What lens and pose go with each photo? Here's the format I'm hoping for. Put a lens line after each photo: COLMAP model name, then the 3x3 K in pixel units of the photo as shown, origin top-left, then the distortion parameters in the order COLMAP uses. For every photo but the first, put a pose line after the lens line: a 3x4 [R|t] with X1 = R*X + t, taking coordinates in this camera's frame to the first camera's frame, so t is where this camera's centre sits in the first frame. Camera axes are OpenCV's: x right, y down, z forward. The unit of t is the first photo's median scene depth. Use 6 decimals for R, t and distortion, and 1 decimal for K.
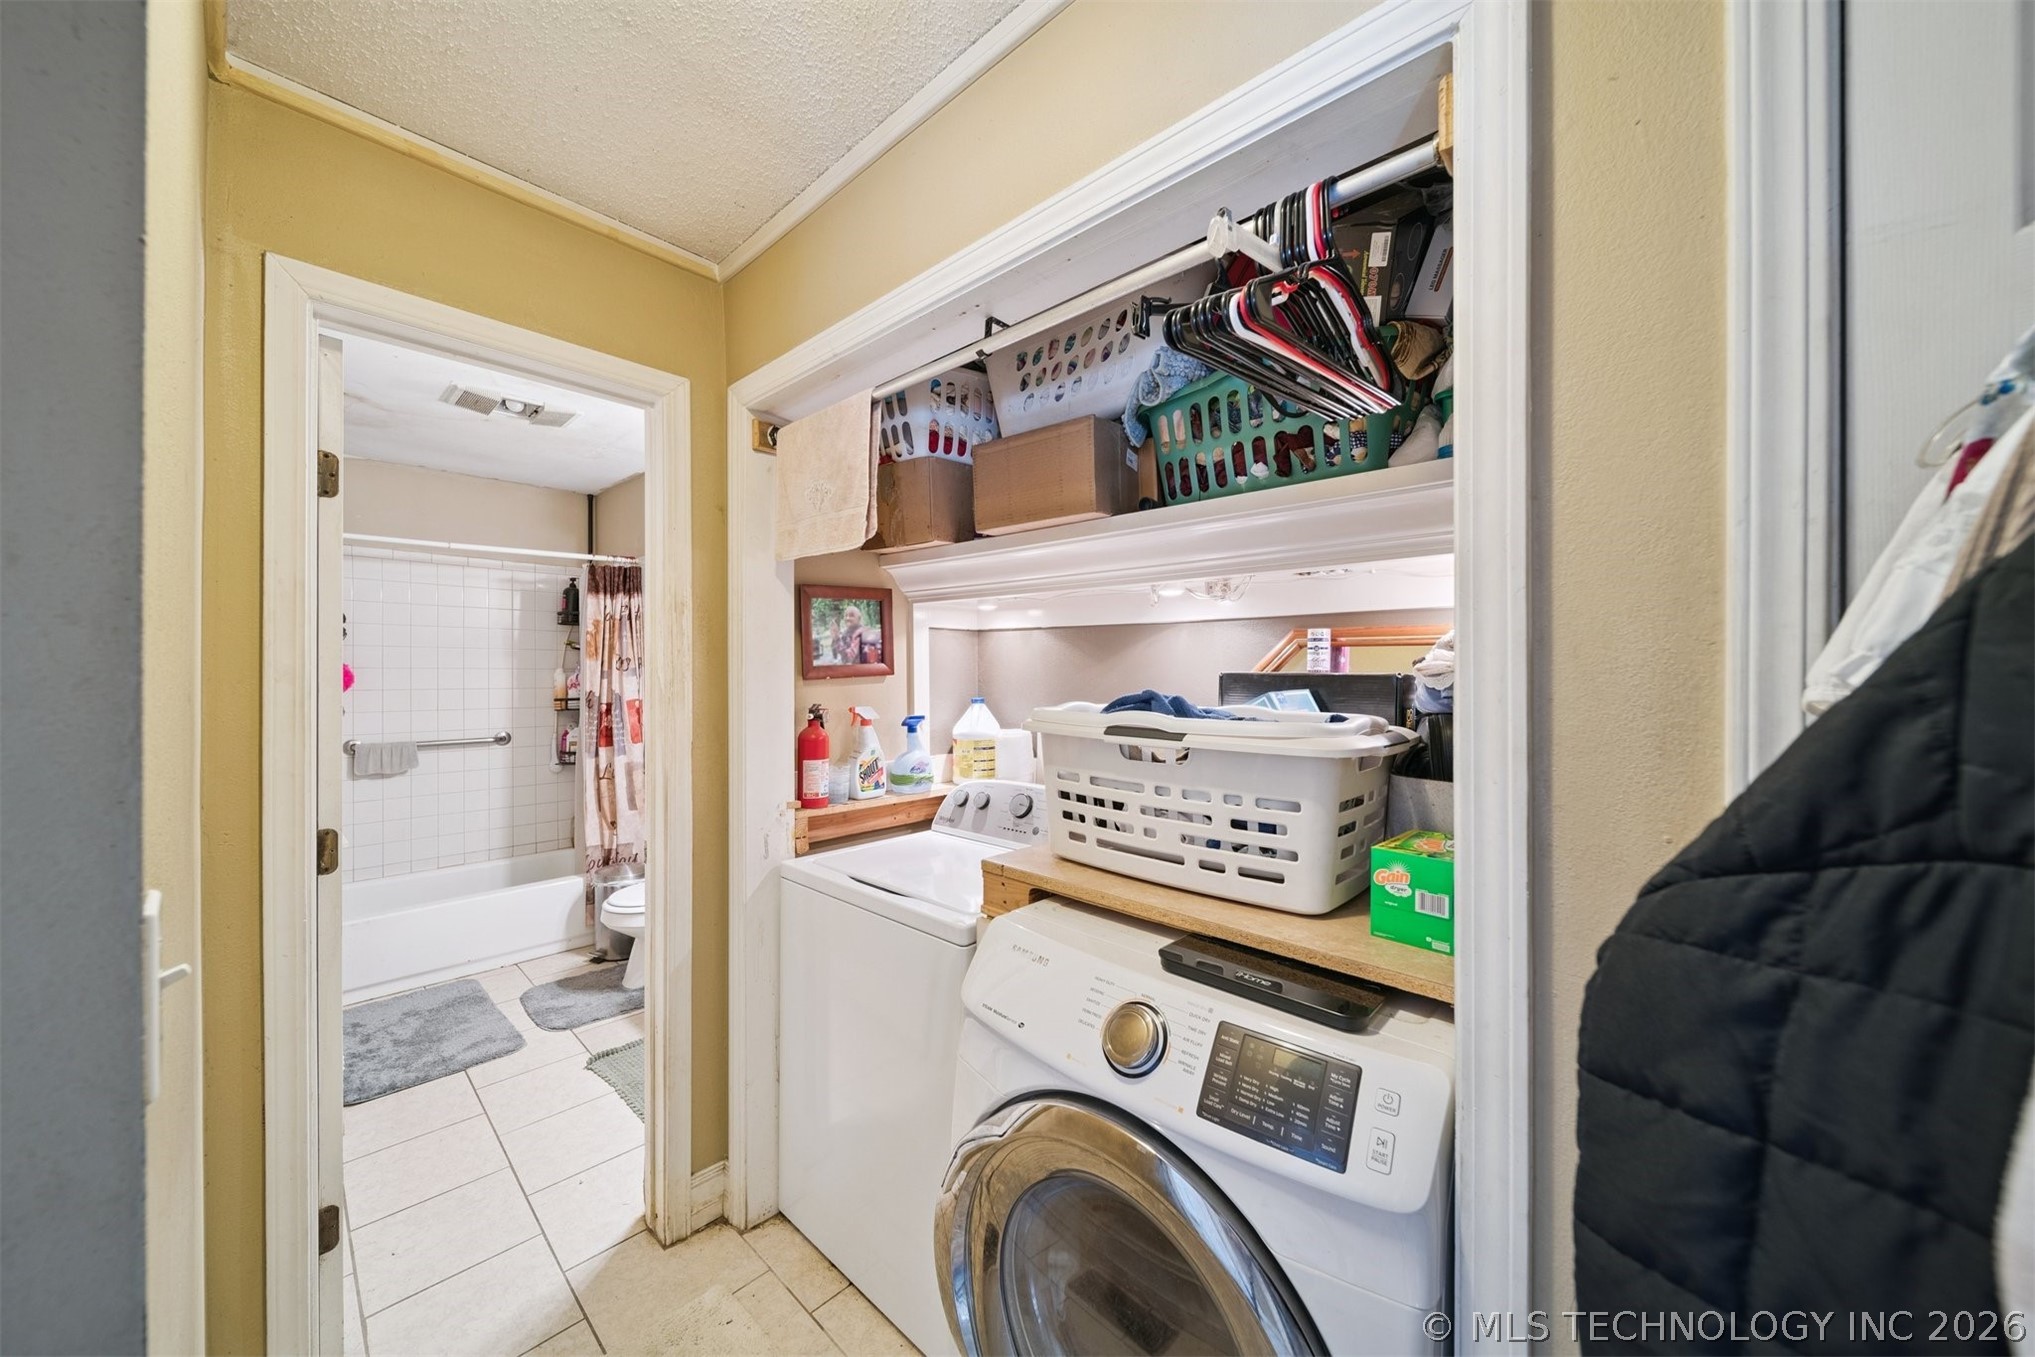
lens RADIAL K [[718.7, 0, 1015.3], [0, 718.7, 675.5], [0, 0, 1]] dist [-0.000428, -0.000872]
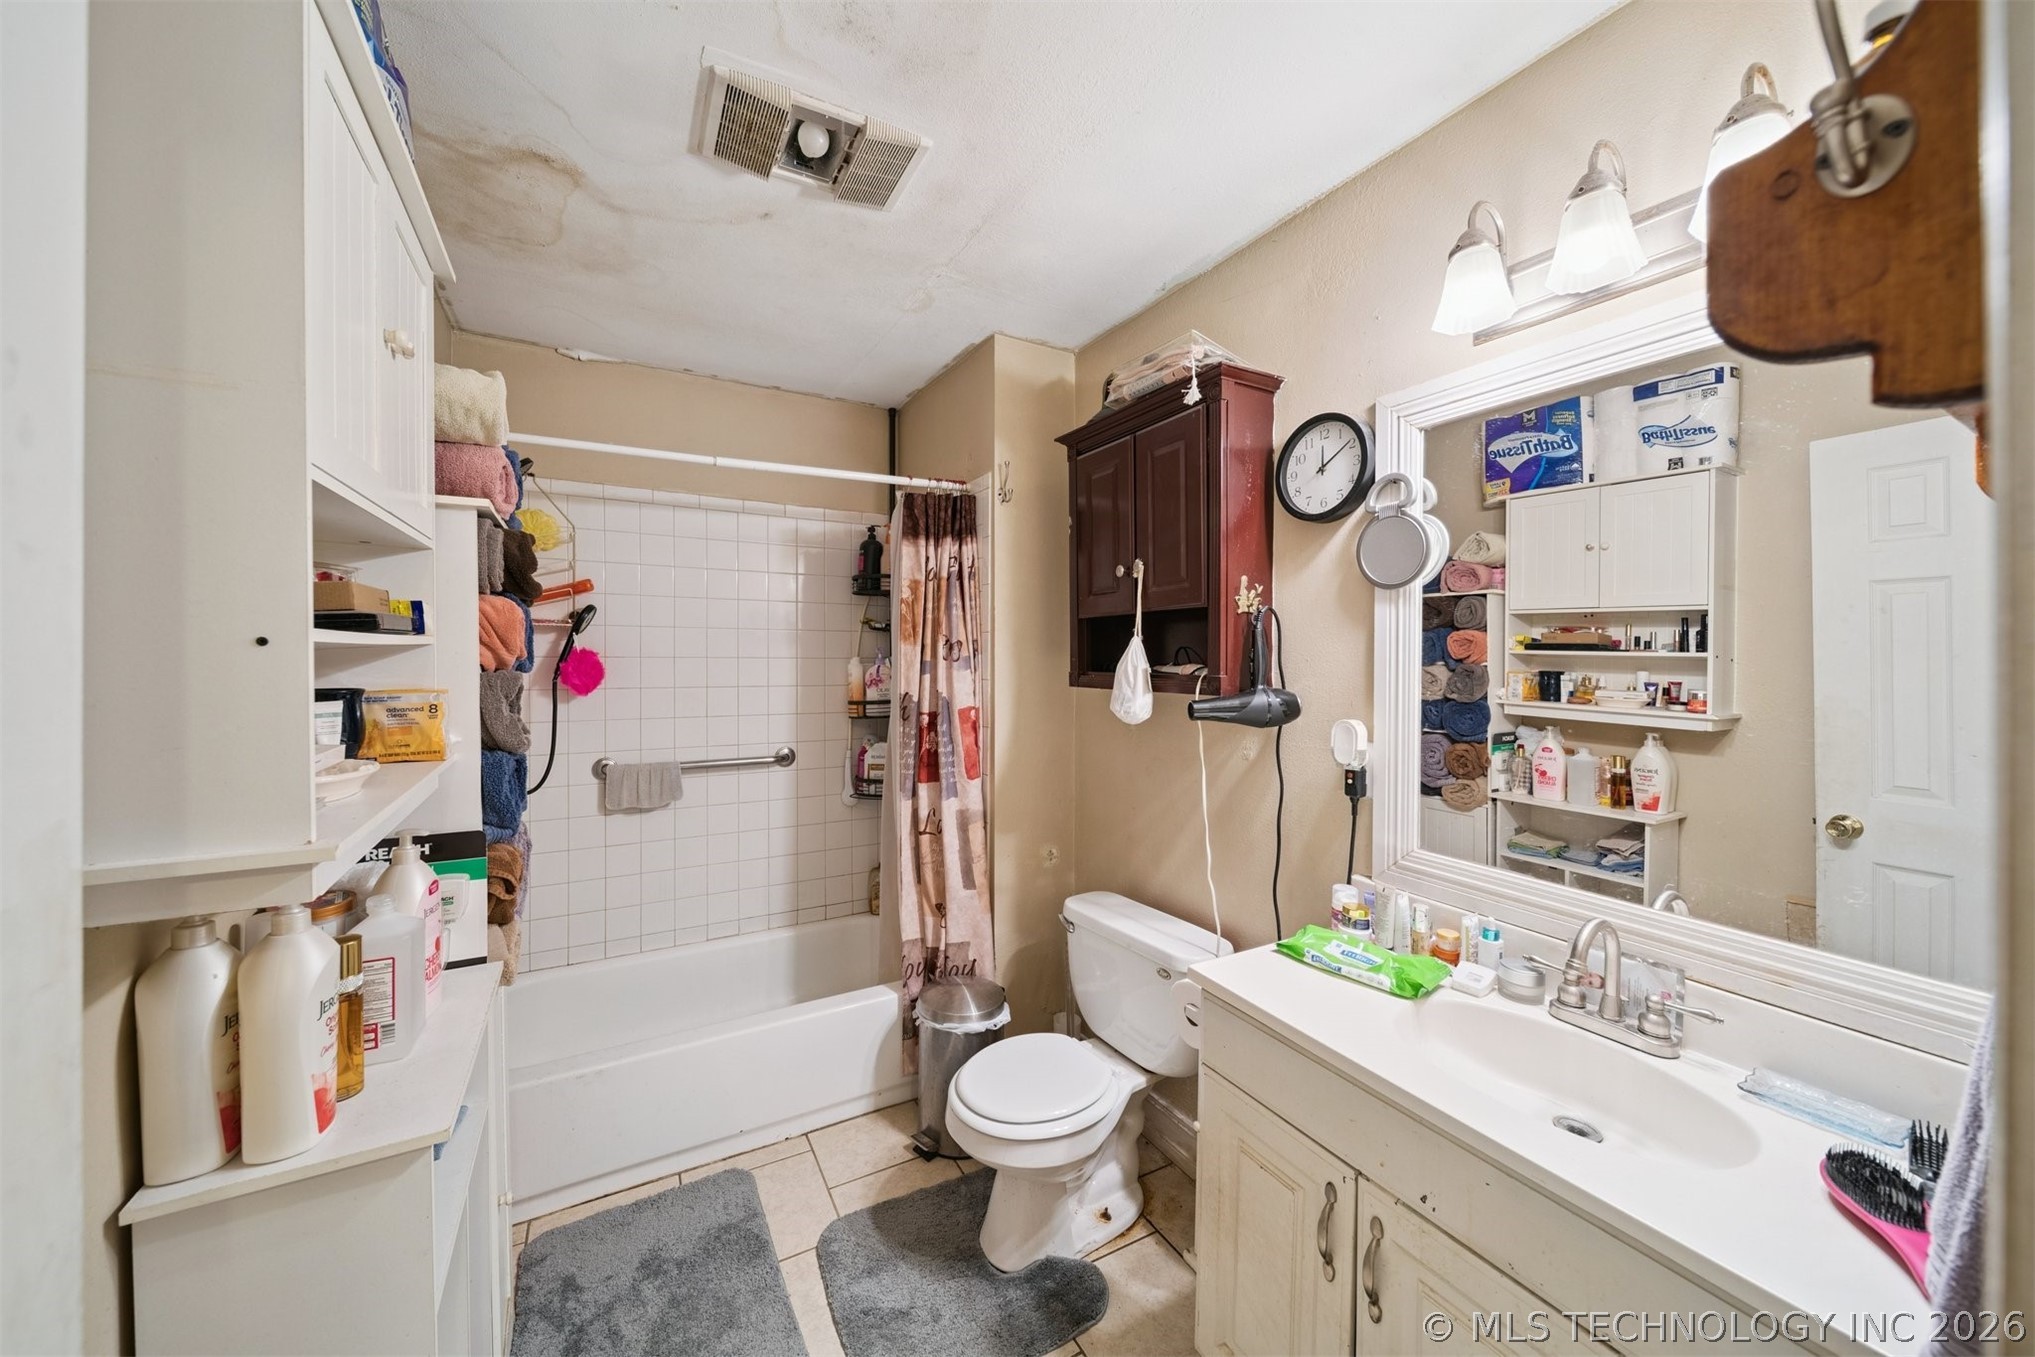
lens RADIAL K [[718.7, 0, 1014.0], [0, 718.7, 667.3], [0, 0, 1]] dist [-0.000428, -0.000872]
pose [[0.955098, 0.003660, -0.296269, -0.312341], [-0.002288, 0.999985, 0.004978, -0.004517], [0.296283, -0.004076, 0.955092, 0.423158]]
